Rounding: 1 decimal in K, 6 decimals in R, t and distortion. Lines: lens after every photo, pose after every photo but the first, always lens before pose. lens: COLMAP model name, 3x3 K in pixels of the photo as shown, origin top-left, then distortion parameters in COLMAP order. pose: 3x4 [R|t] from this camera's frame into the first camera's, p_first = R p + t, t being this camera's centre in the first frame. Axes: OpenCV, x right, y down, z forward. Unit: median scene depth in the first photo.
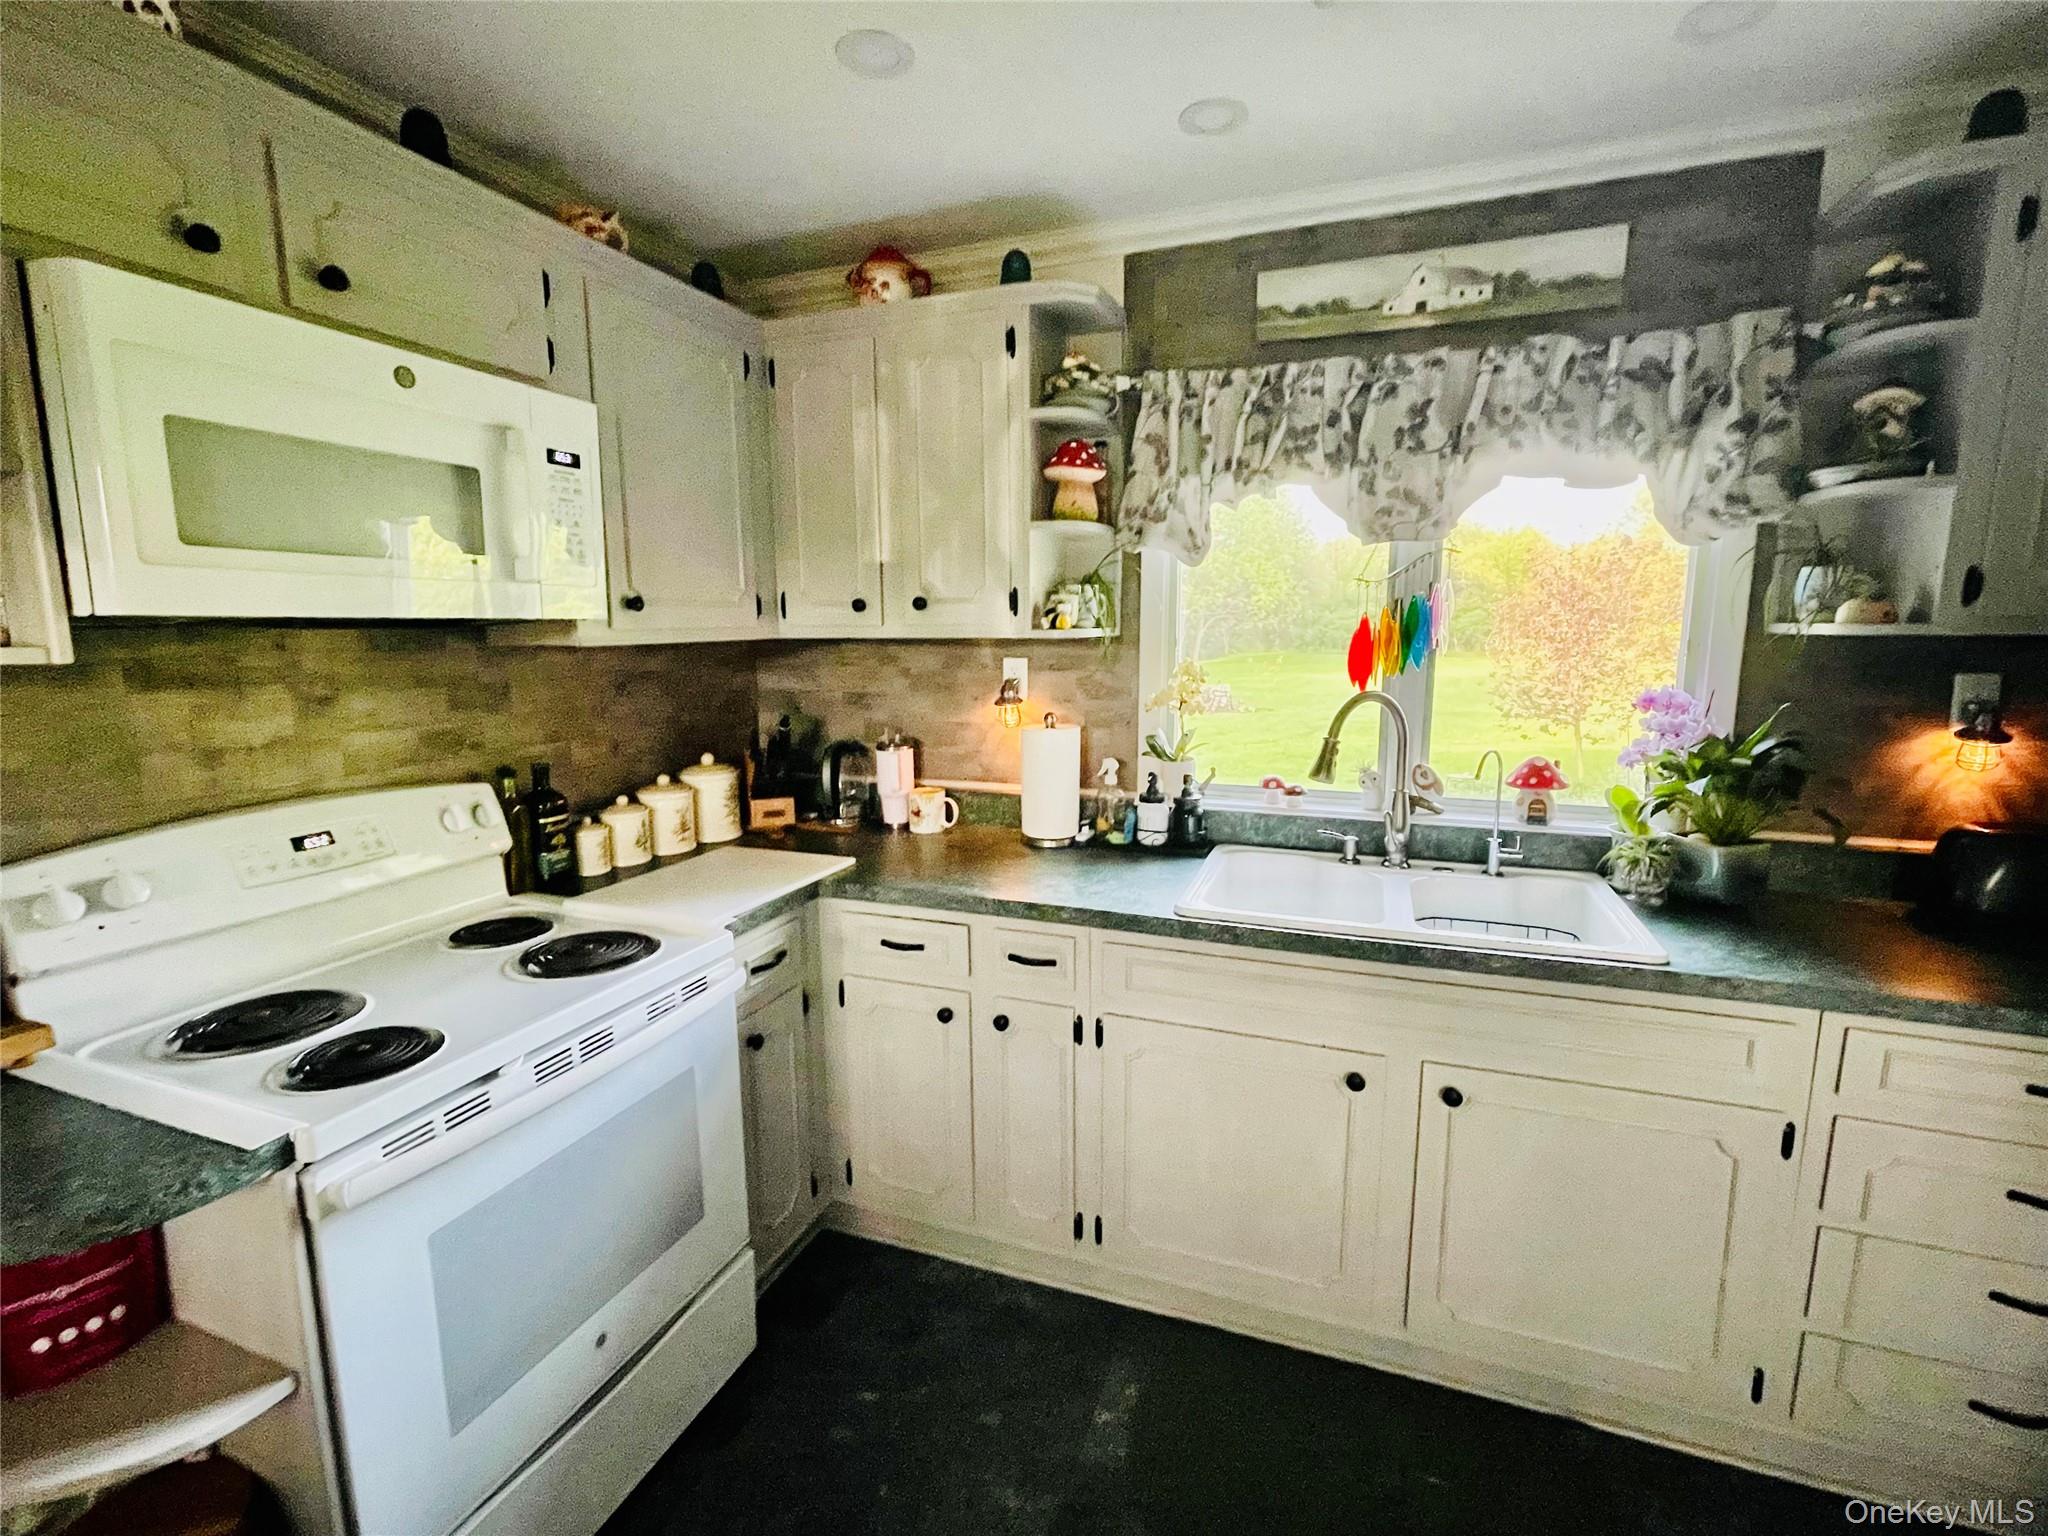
lens RADIAL K [[914.7, 0, 1030.1], [0, 914.7, 765.0], [0, 0, 1]] dist [0.000076, 0.000940]
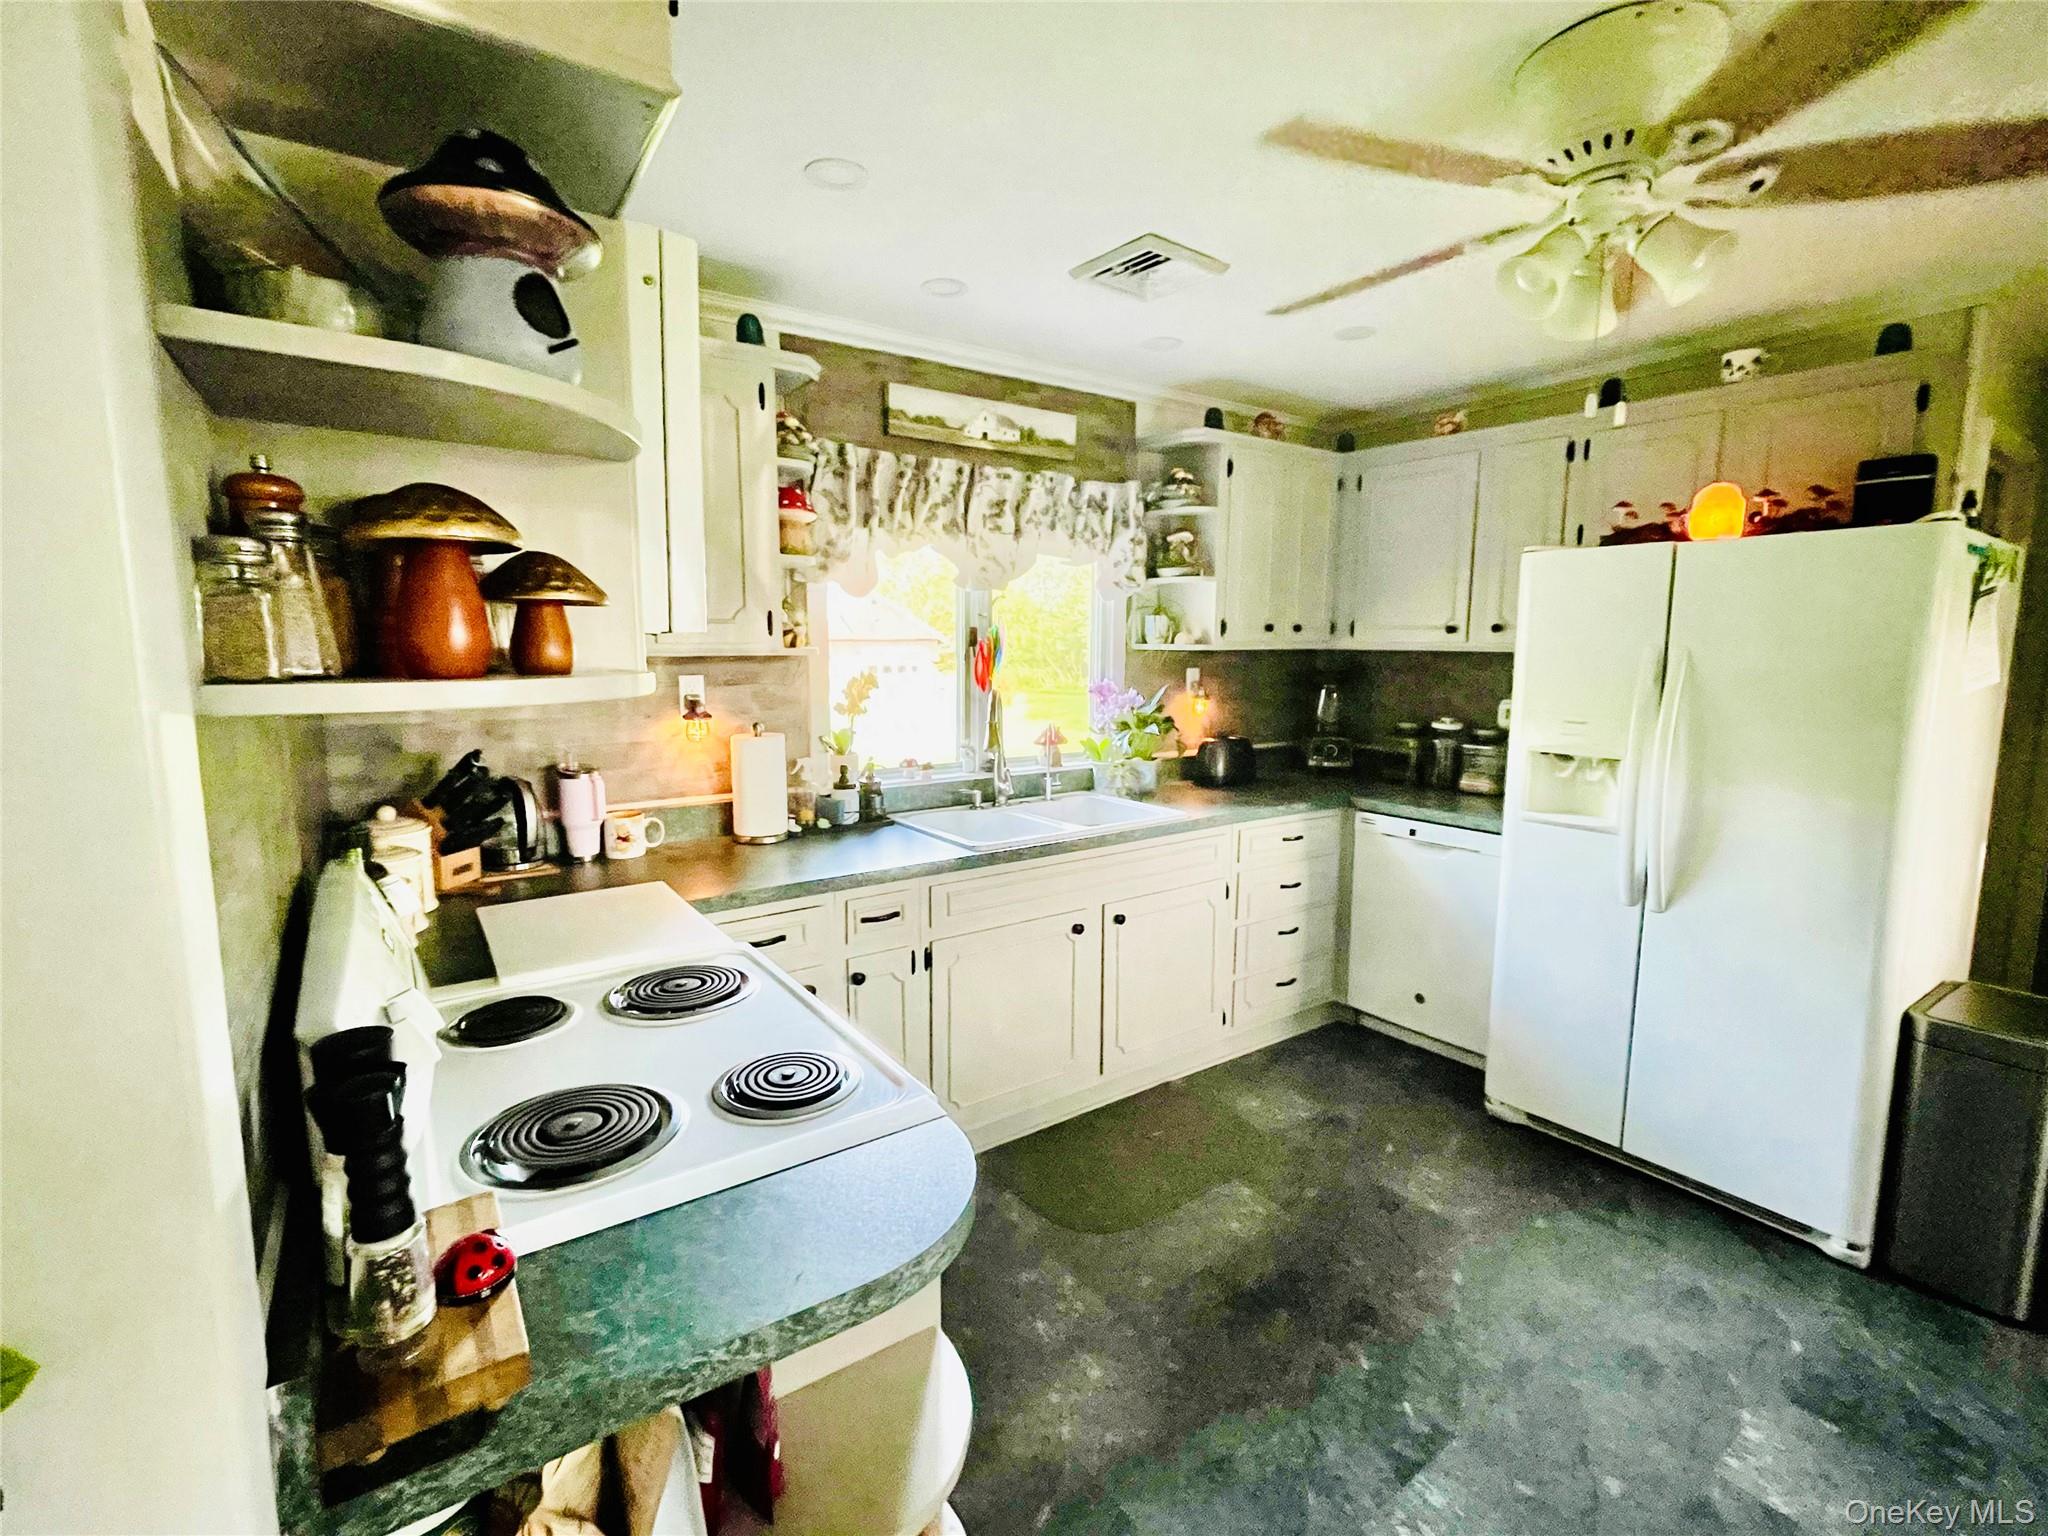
lens RADIAL K [[914.7, 0, 1028.8], [0, 914.7, 764.2], [0, 0, 1]] dist [0.000076, 0.000940]
pose [[0.563505, -0.108646, 0.818937, -0.815348], [0.118653, 0.991680, 0.049919, -0.027312], [-0.817547, 0.069040, 0.571708, 0.109906]]
